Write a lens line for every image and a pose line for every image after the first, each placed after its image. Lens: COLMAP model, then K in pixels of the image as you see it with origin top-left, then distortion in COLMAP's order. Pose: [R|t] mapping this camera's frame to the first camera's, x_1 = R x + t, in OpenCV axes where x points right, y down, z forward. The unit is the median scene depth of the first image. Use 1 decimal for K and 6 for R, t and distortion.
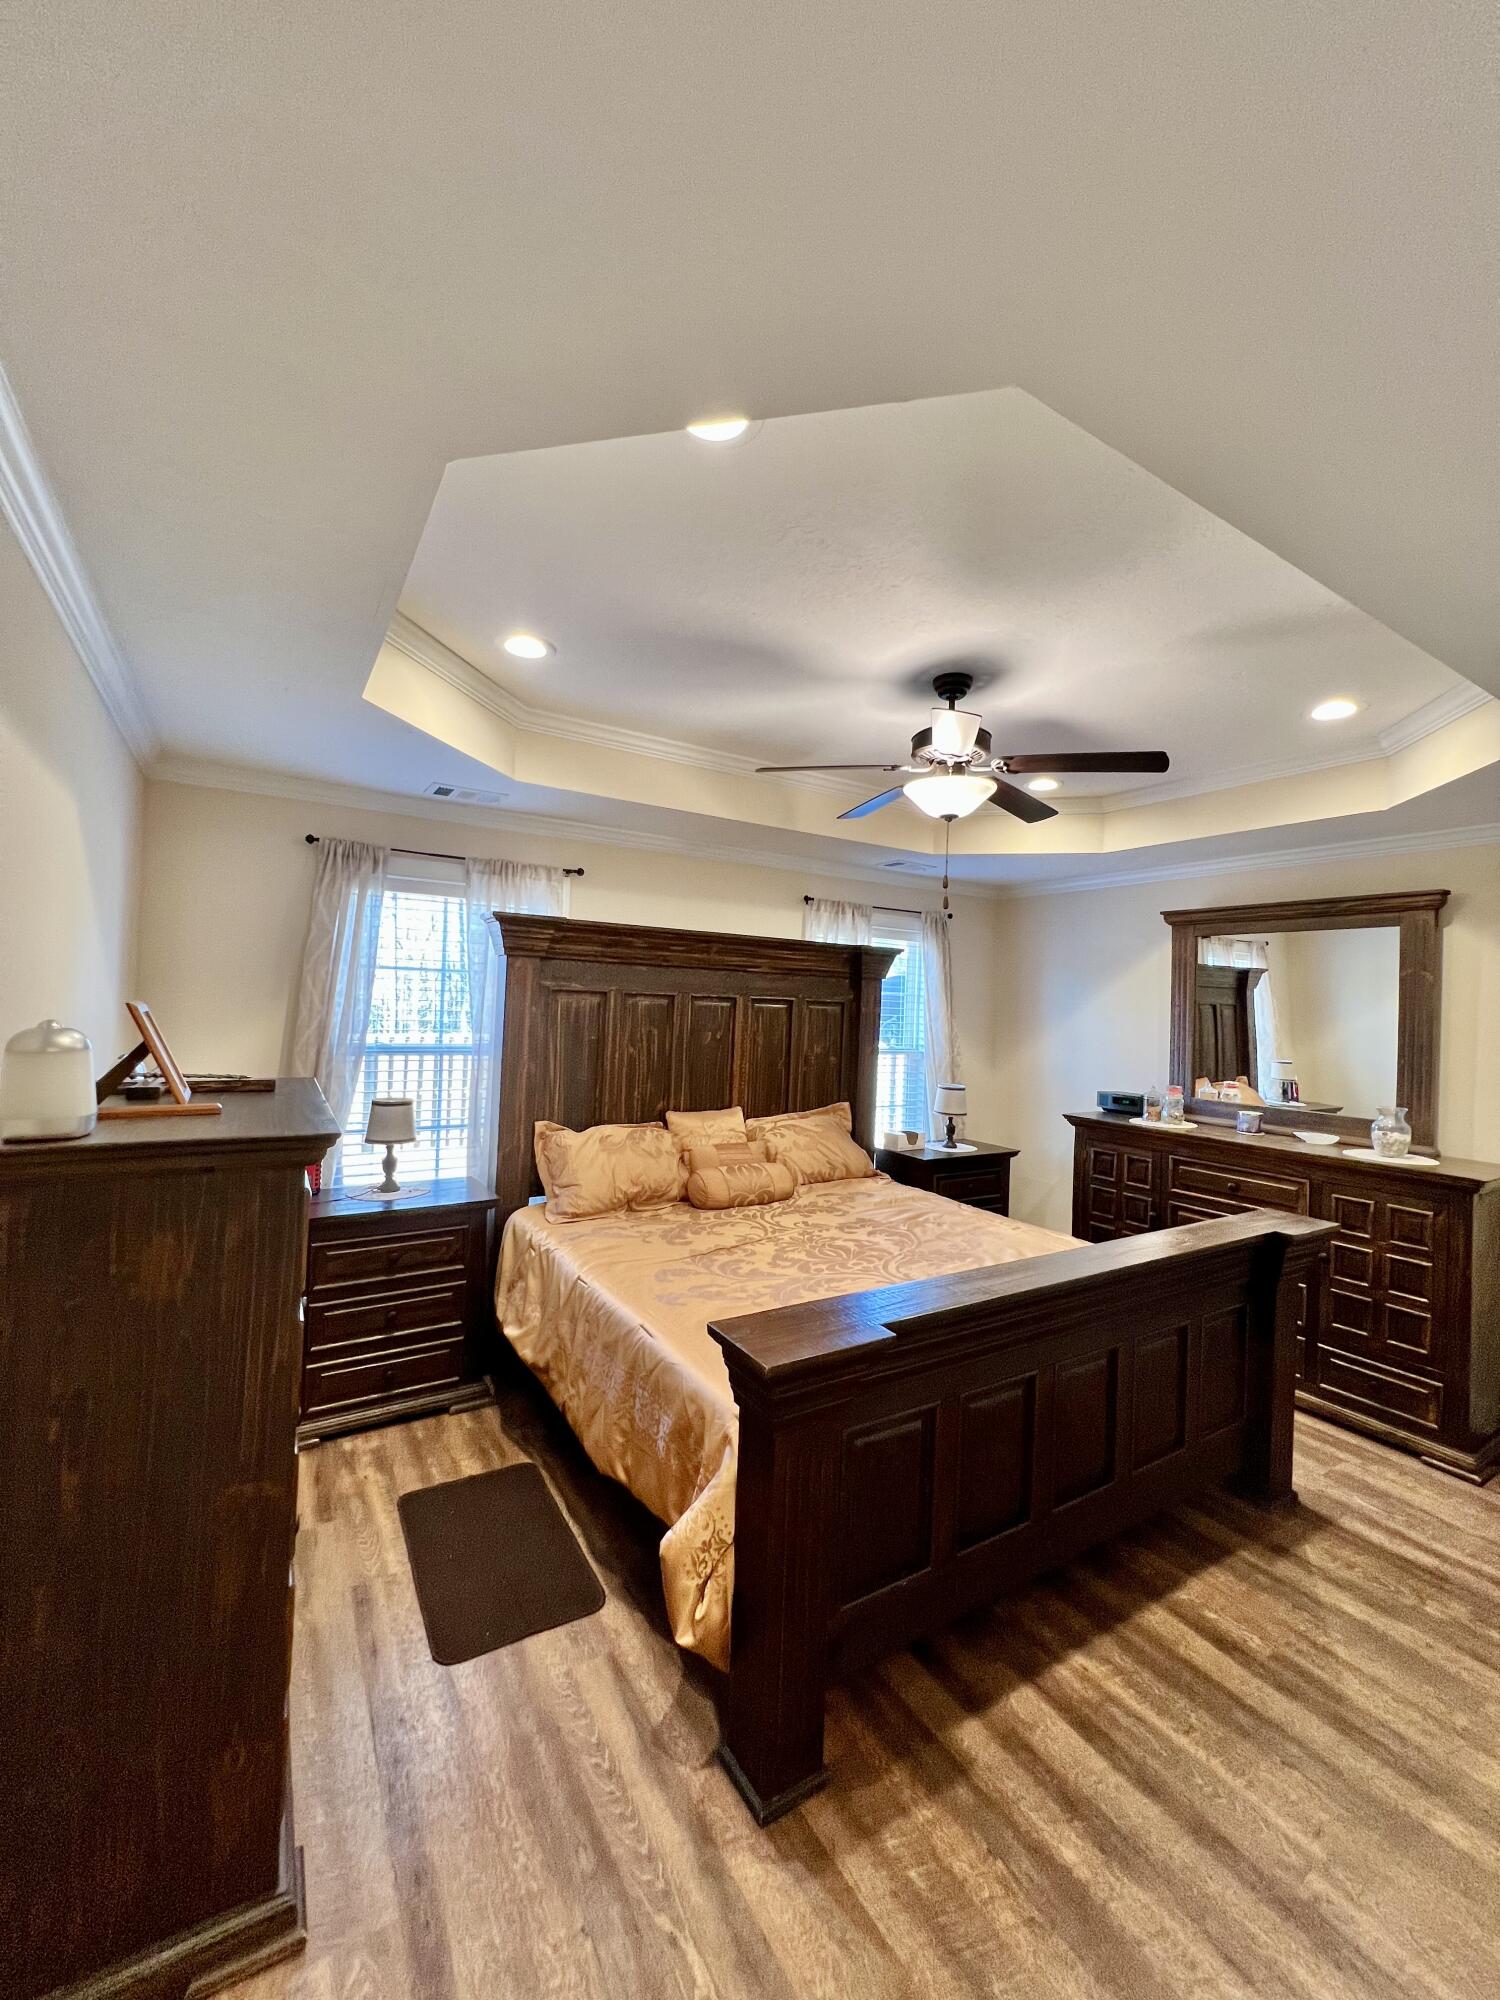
lens RADIAL K [[804.5, 0, 752.4], [0, 804.5, 993.6], [0, 0, 1]] dist [0.000608, 0.000372]
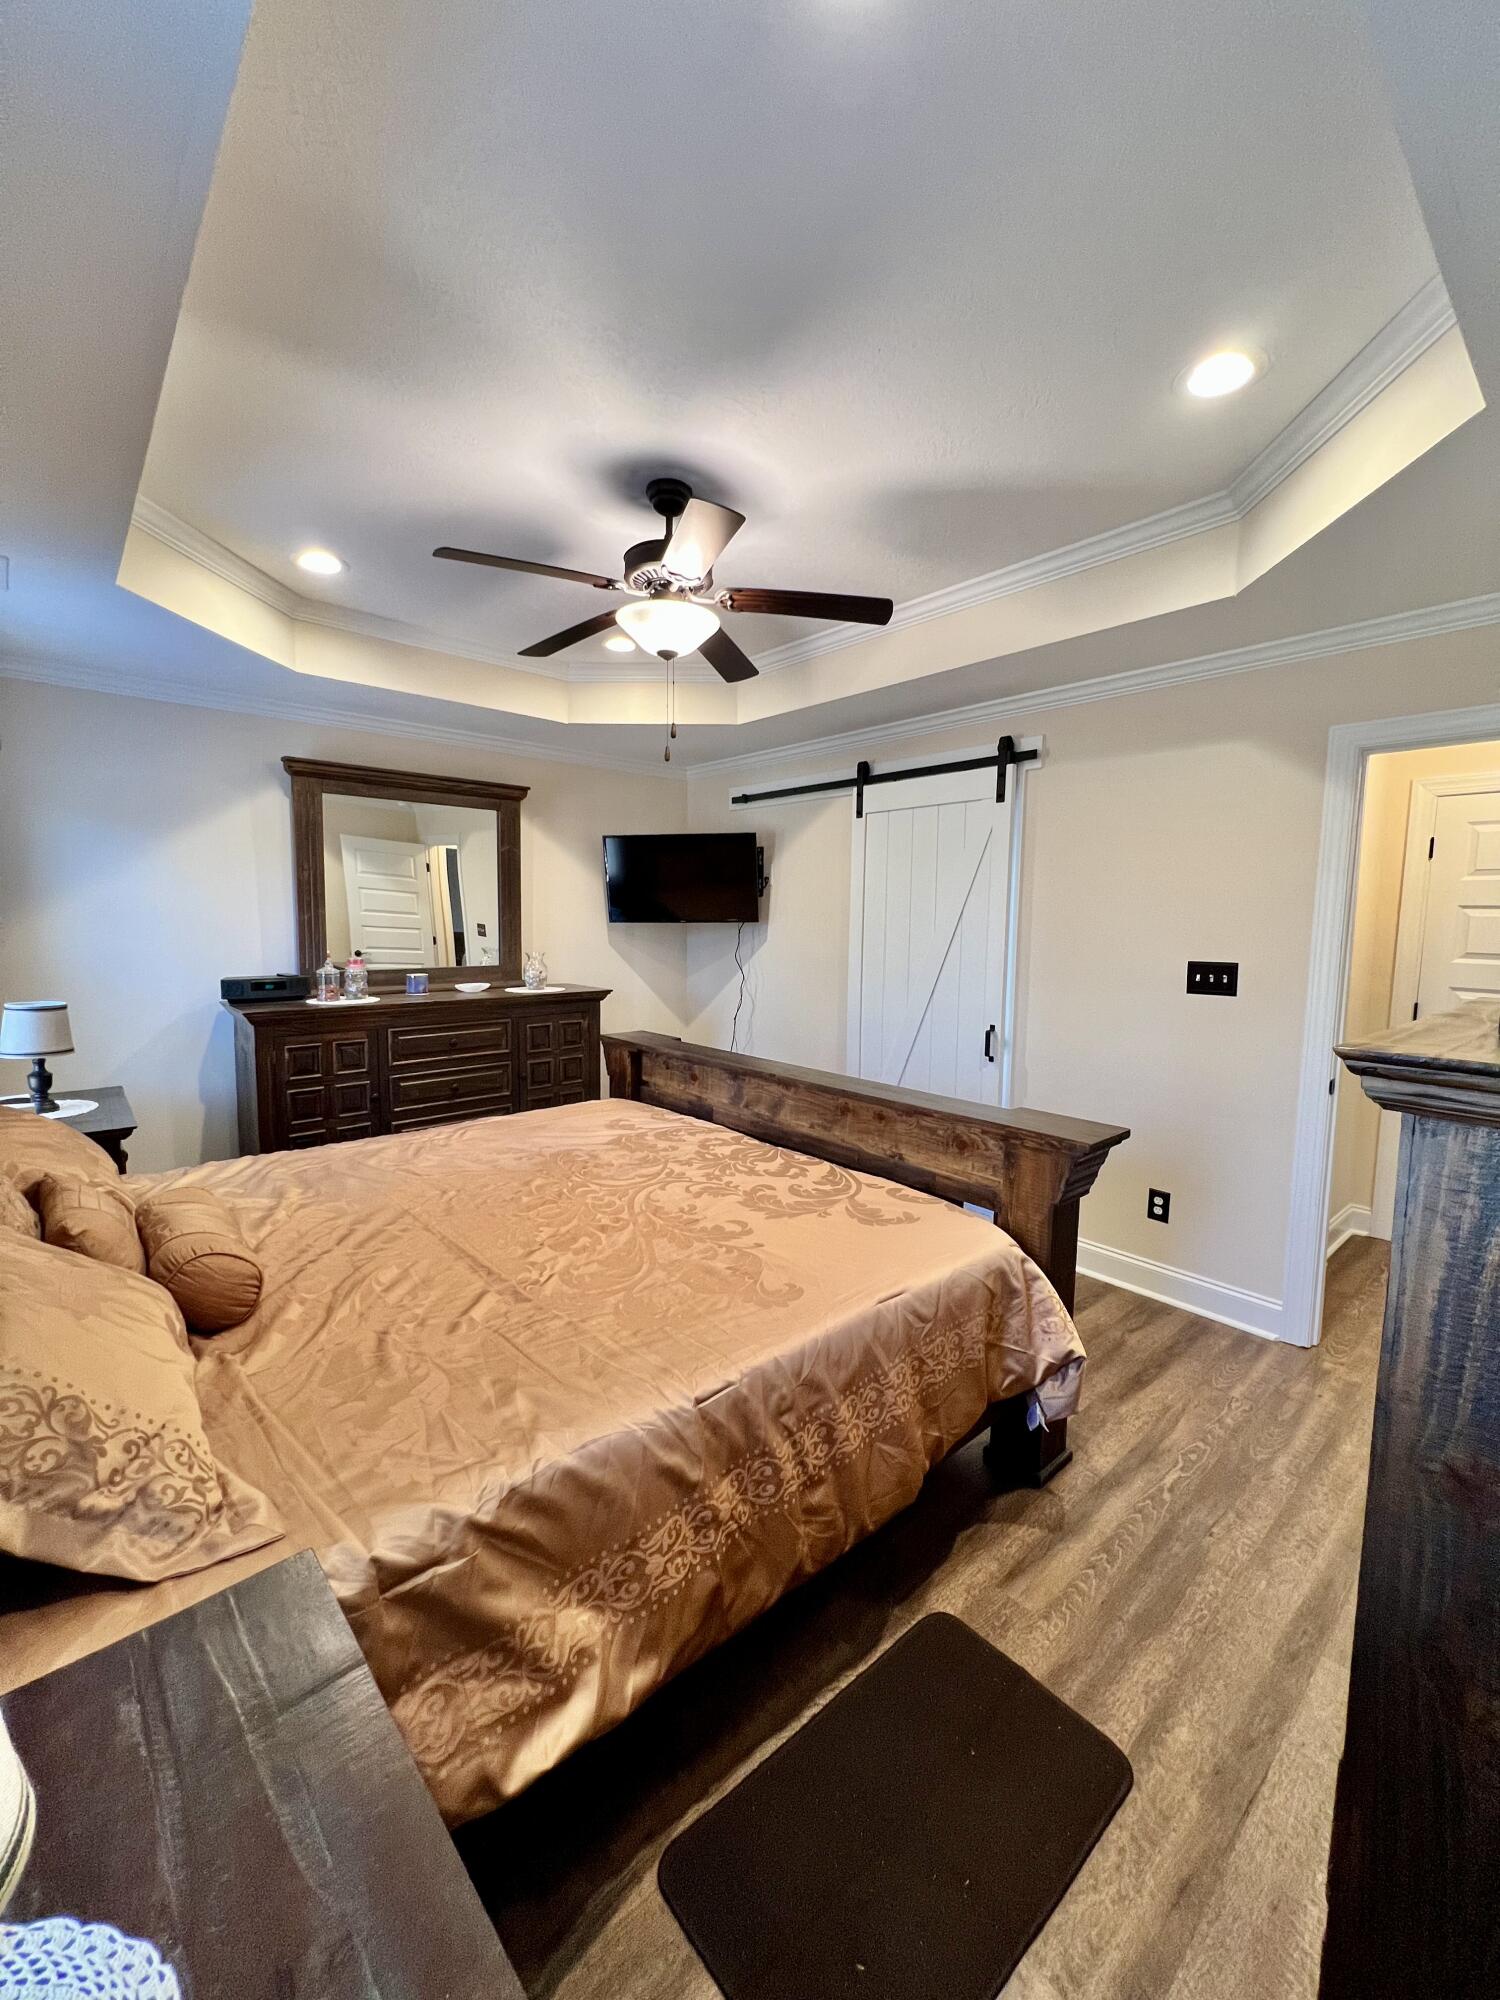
lens RADIAL K [[804.5, 0, 748.5], [0, 804.5, 997.8], [0, 0, 1]] dist [0.000608, 0.000372]
pose [[-0.173782, -0.139105, 0.974910, -0.781464], [-0.031987, 0.990248, 0.135591, 0.034483], [-0.984264, -0.007621, -0.176537, 1.220306]]
